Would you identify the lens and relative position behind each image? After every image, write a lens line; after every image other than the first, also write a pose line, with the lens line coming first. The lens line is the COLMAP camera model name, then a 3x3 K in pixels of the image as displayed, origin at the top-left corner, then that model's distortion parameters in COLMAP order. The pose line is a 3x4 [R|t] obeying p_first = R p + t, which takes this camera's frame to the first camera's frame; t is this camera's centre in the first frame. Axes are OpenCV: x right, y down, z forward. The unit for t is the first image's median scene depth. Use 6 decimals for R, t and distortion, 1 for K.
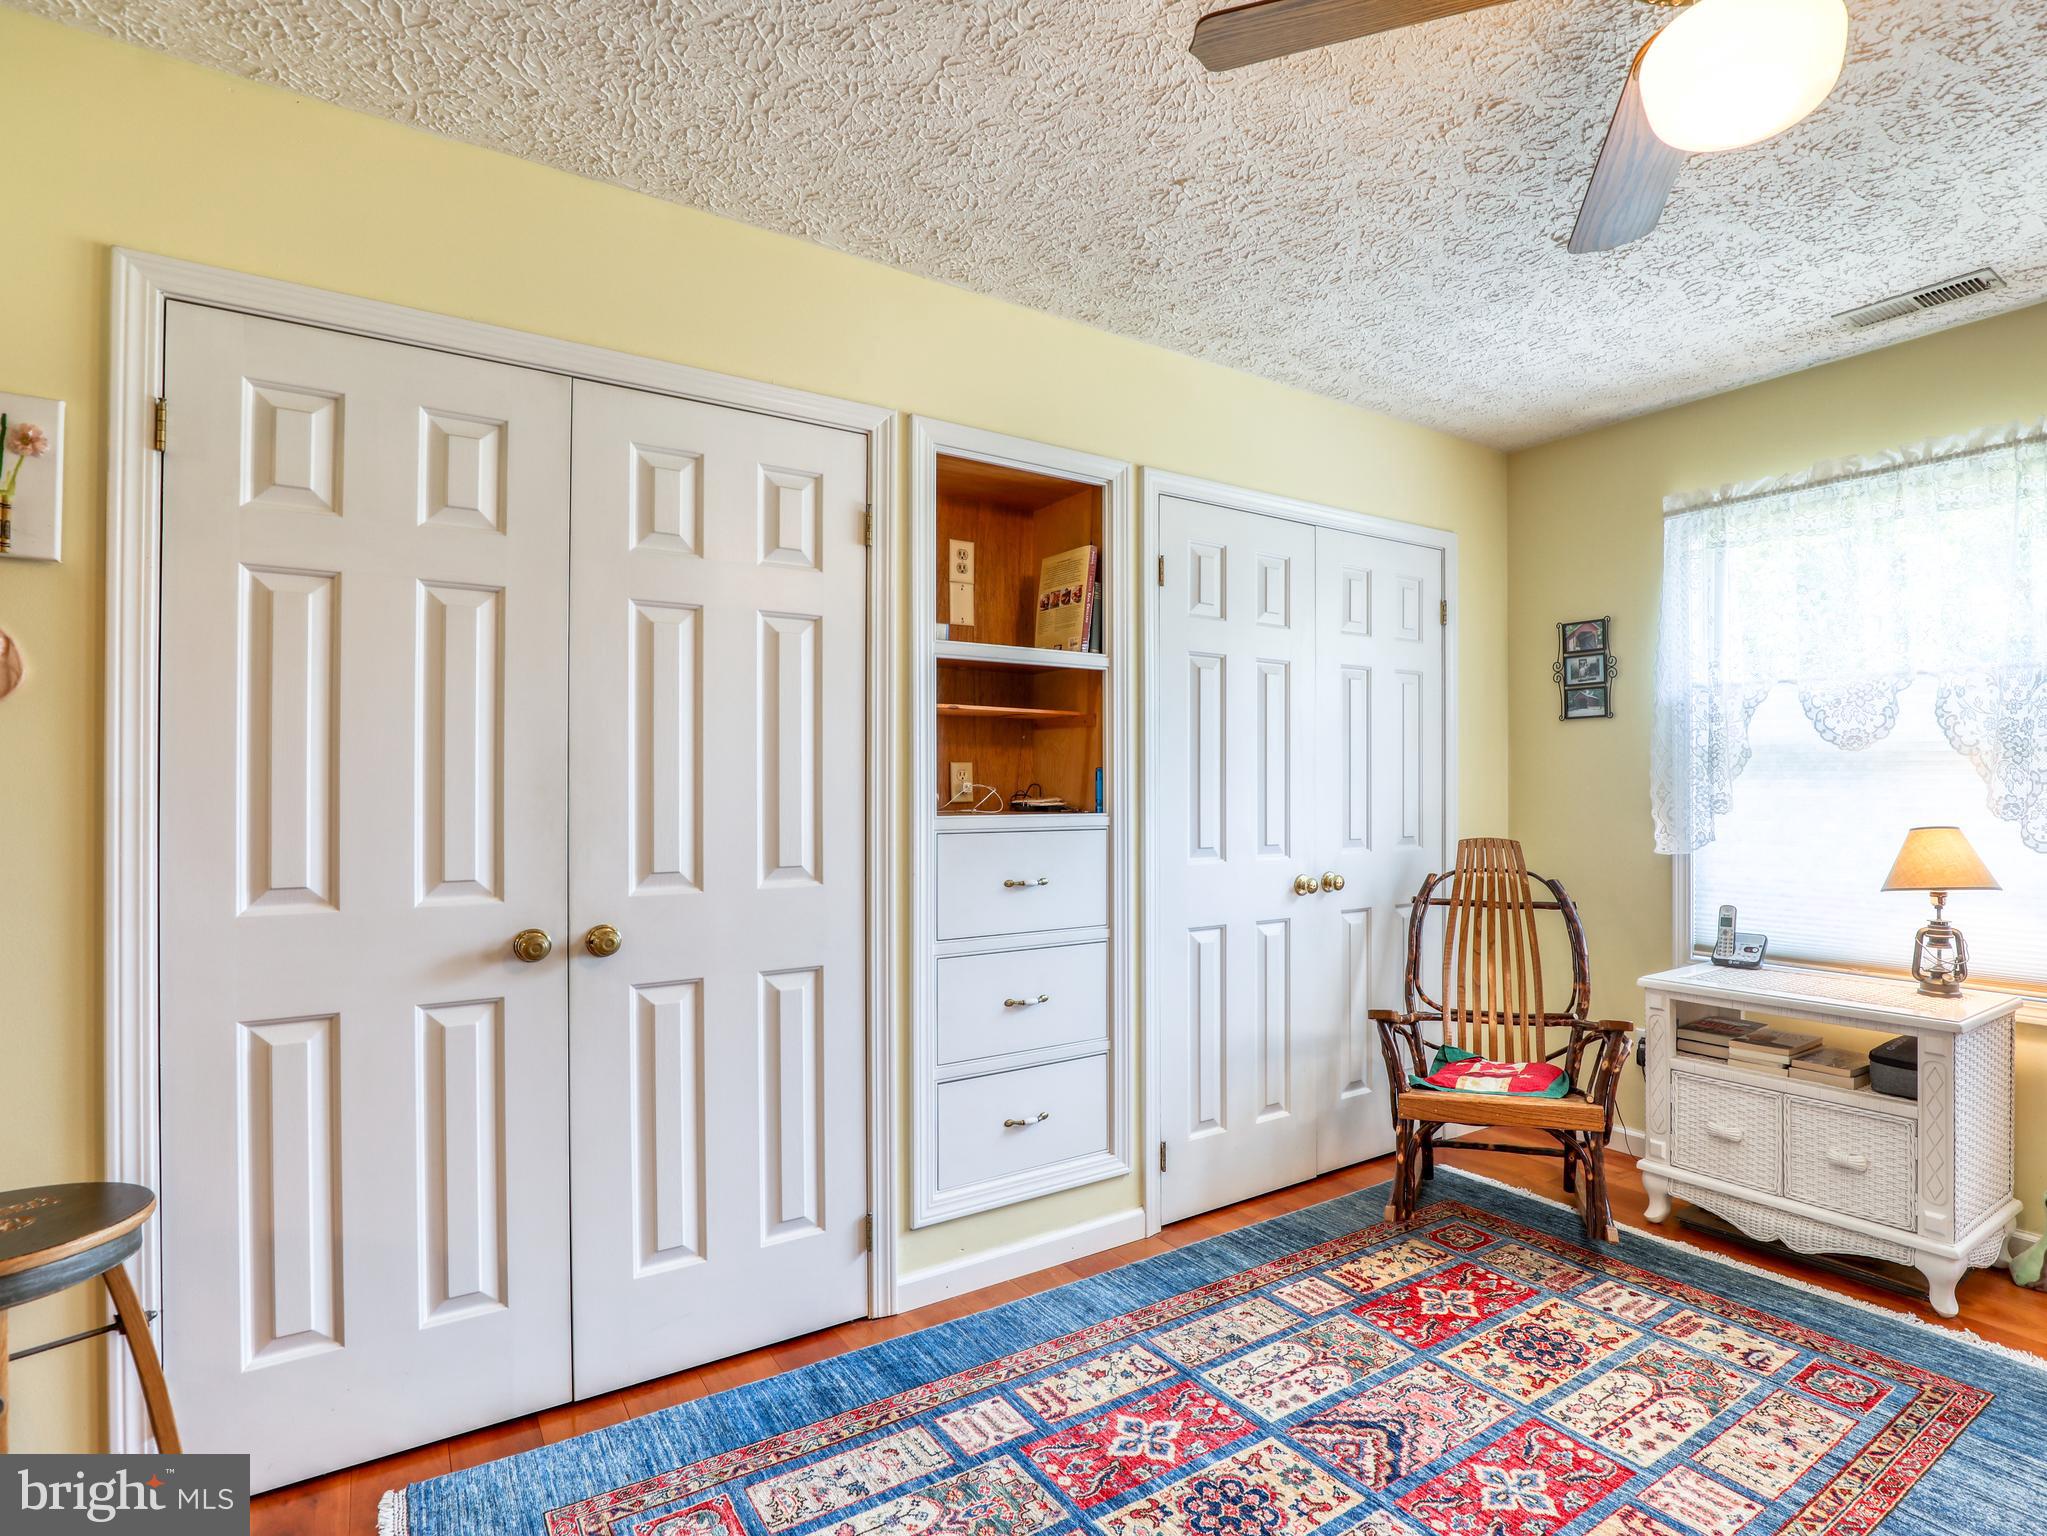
lens RADIAL K [[1072.9, 0, 1138.0], [0, 1072.9, 773.2], [0, 0, 1]] dist [-0.034660, 0.008405]
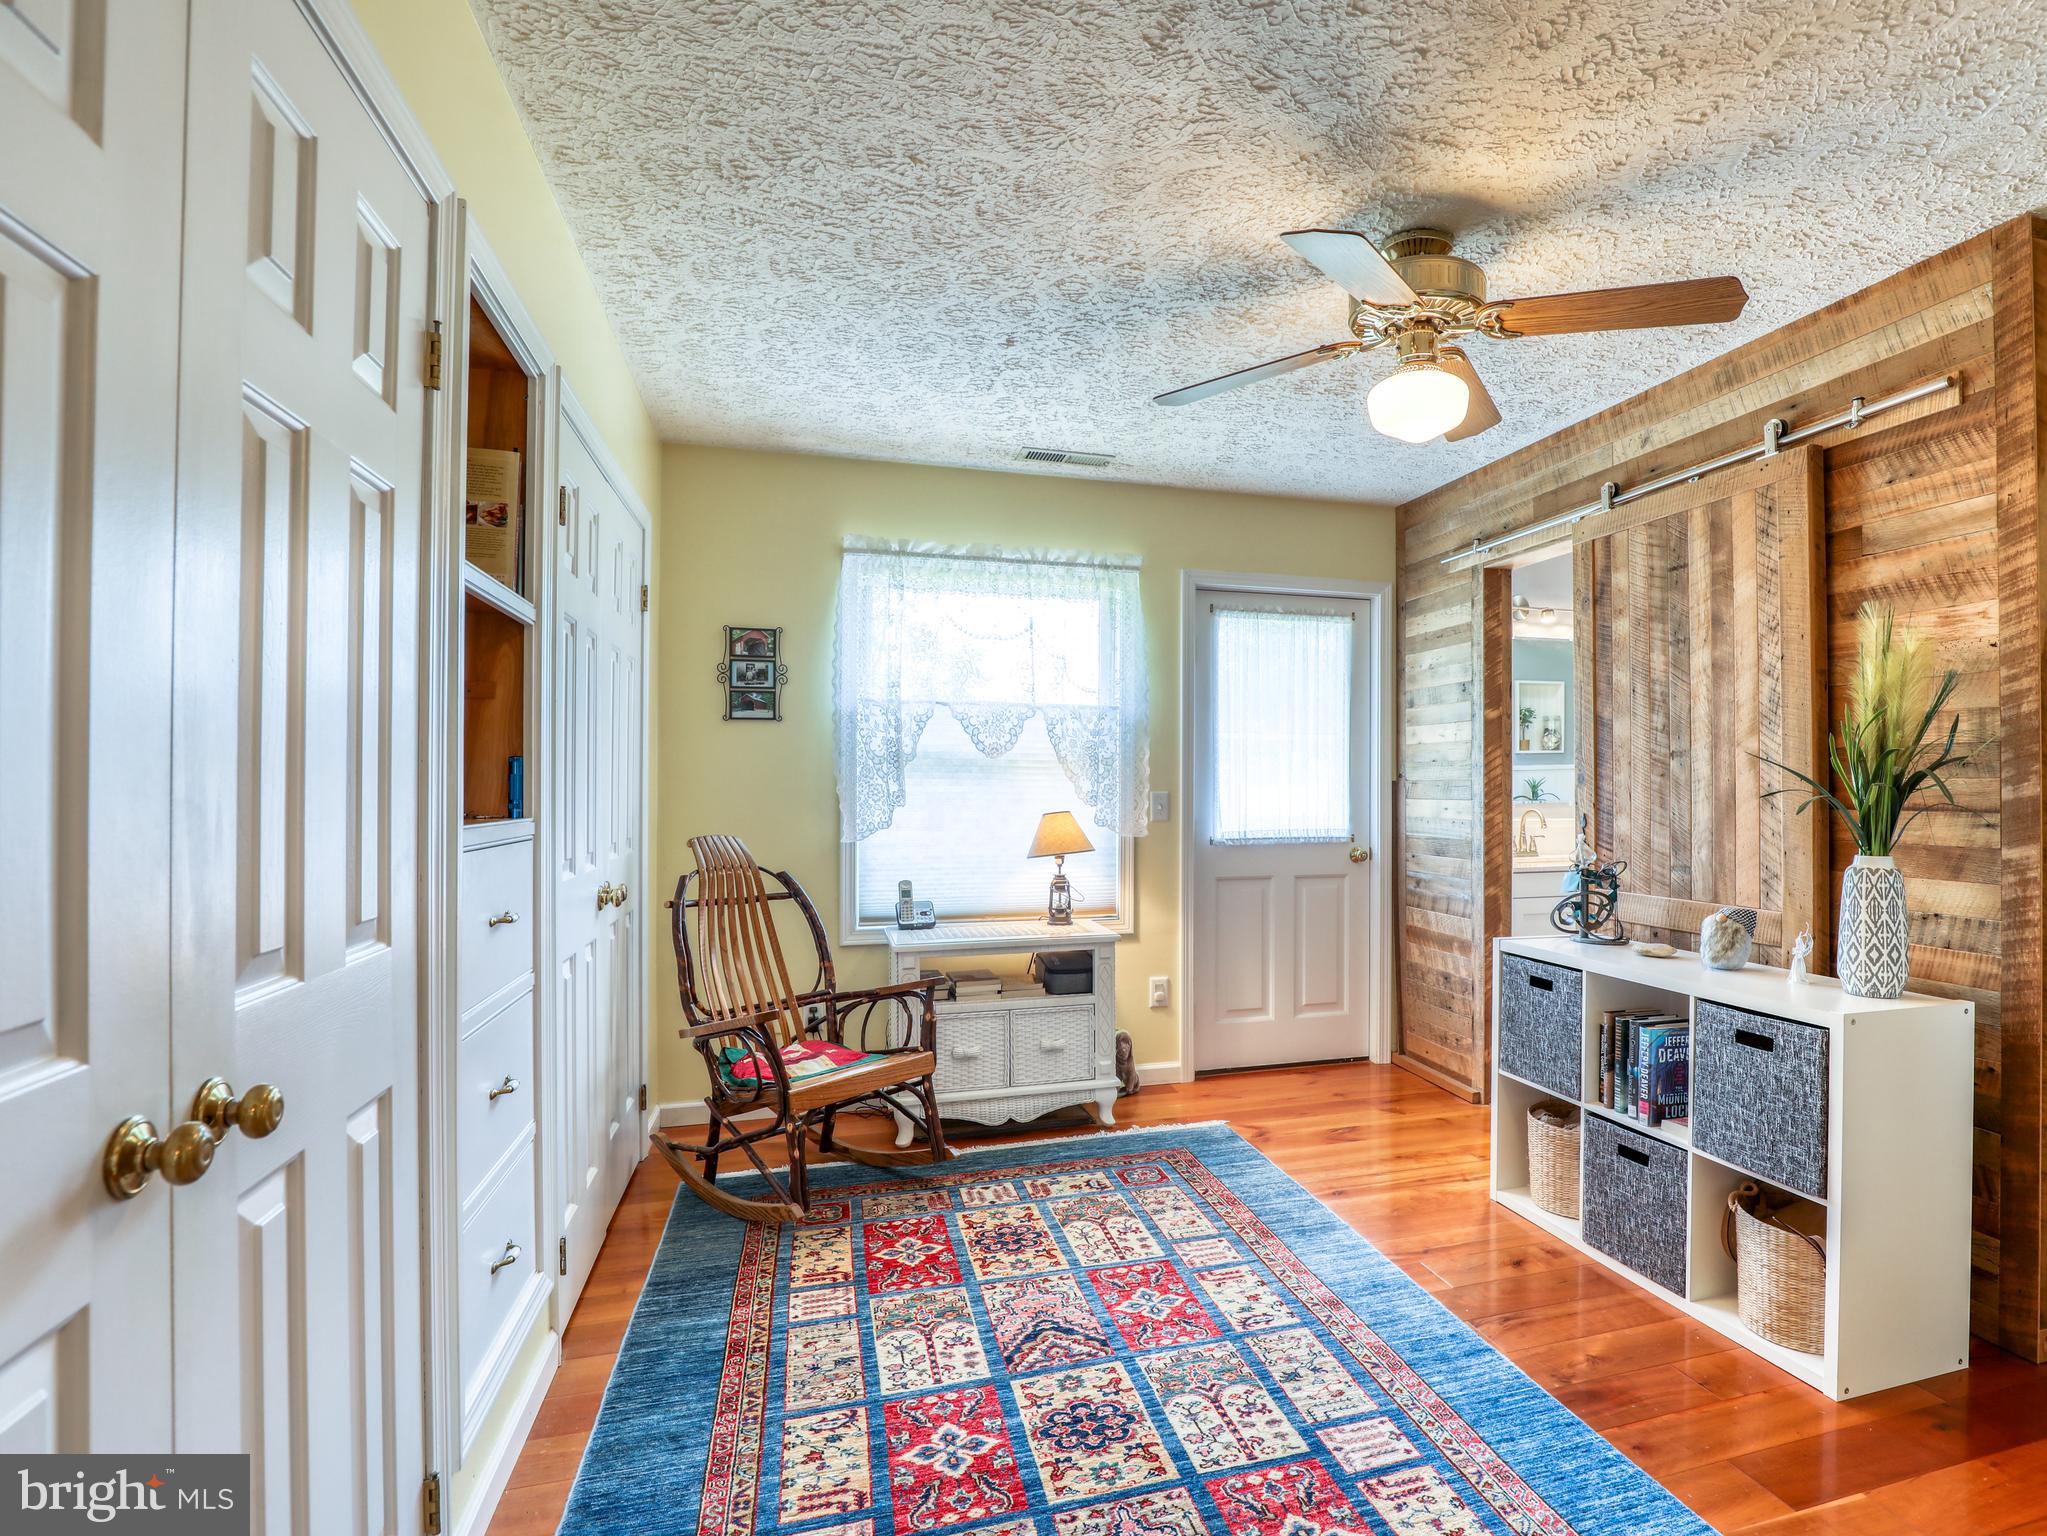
lens RADIAL K [[1071.5, 0, 1180.3], [0, 1071.5, 770.3], [0, 0, 1]] dist [-0.026061, 0.000659]
pose [[0.315916, 0.014552, 0.948675, -0.620458], [-0.012408, 0.999860, -0.011206, 0.007313], [-0.948706, -0.008231, 0.316053, 0.357901]]
